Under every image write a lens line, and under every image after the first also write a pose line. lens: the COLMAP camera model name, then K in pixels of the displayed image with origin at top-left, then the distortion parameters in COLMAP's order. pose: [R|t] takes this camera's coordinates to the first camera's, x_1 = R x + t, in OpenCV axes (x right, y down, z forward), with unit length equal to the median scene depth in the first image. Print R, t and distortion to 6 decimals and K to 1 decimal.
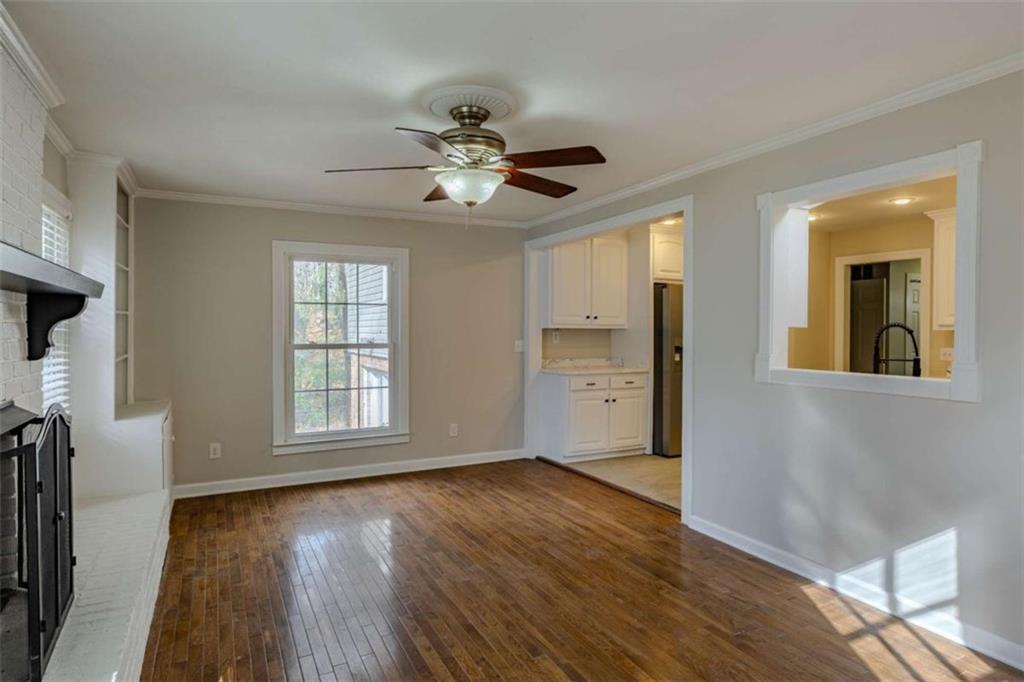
lens RADIAL K [[572.4, 0, 512.0], [0, 572.4, 341.0], [0, 0, 1]] dist [0.003341, 0.000196]
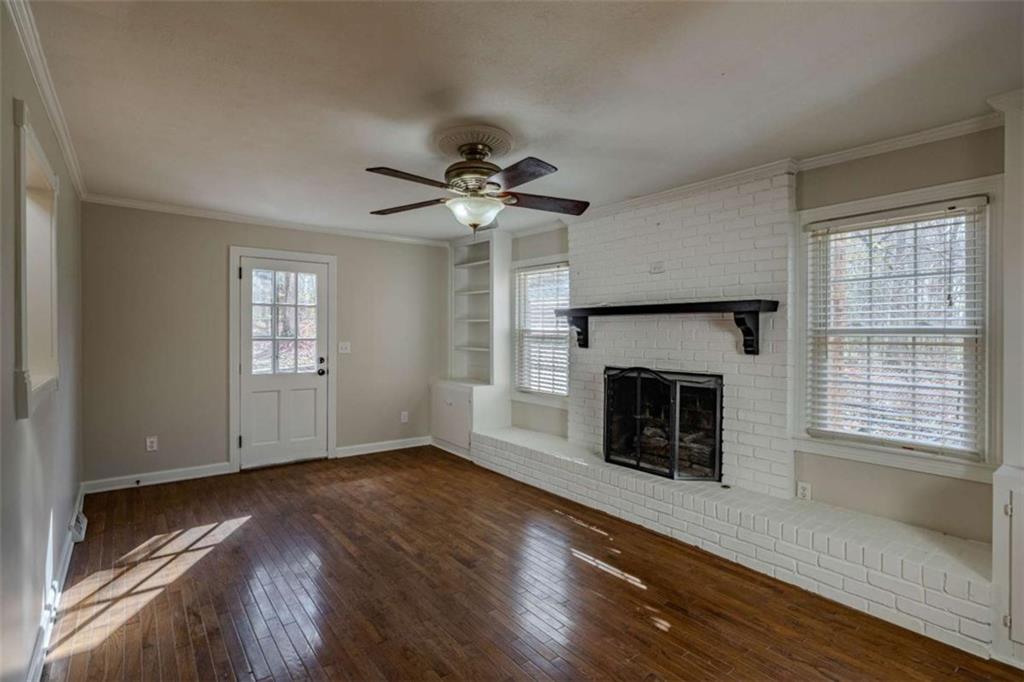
lens RADIAL K [[488.2, 0, 471.7], [0, 488.2, 334.4], [0, 0, 1]] dist [0.000954, 0.000144]
pose [[-0.992543, -0.000324, -0.121894, 0.032118], [-0.003497, 0.999661, 0.025817, -0.026688], [0.121844, 0.026050, -0.992207, 1.175394]]
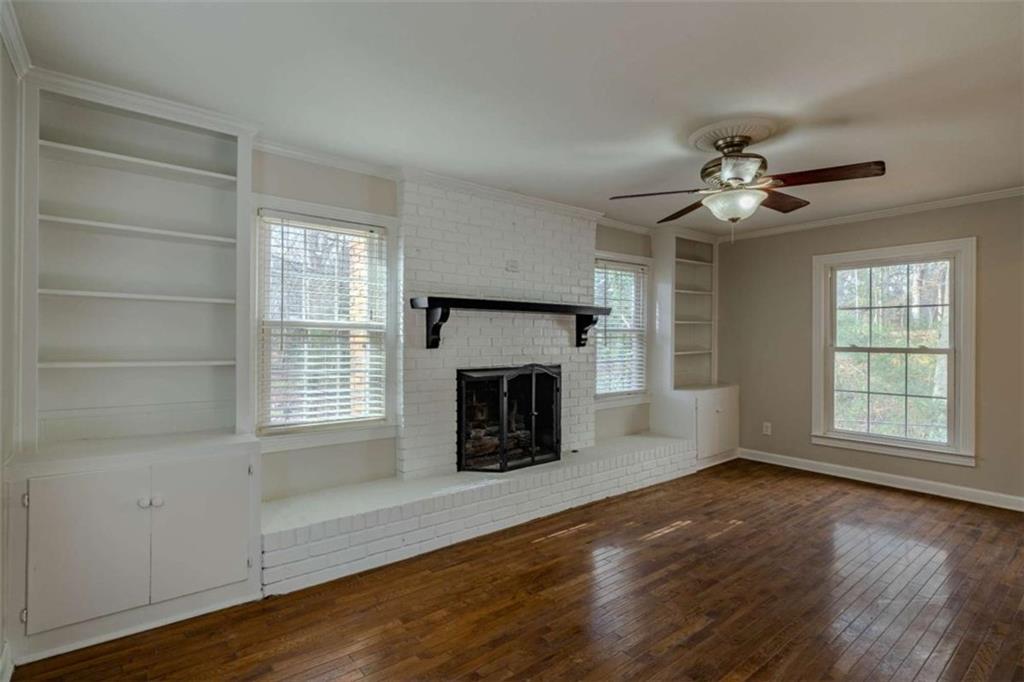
lens RADIAL K [[524.0, 0, 516.3], [0, 524.0, 336.7], [0, 0, 1]] dist [-0.003043, -0.000525]
pose [[0.203655, 0.000535, -0.979042, 0.508842], [-0.024310, 0.999694, -0.004510, 0.006390], [0.978741, 0.024719, 0.203606, 0.211465]]
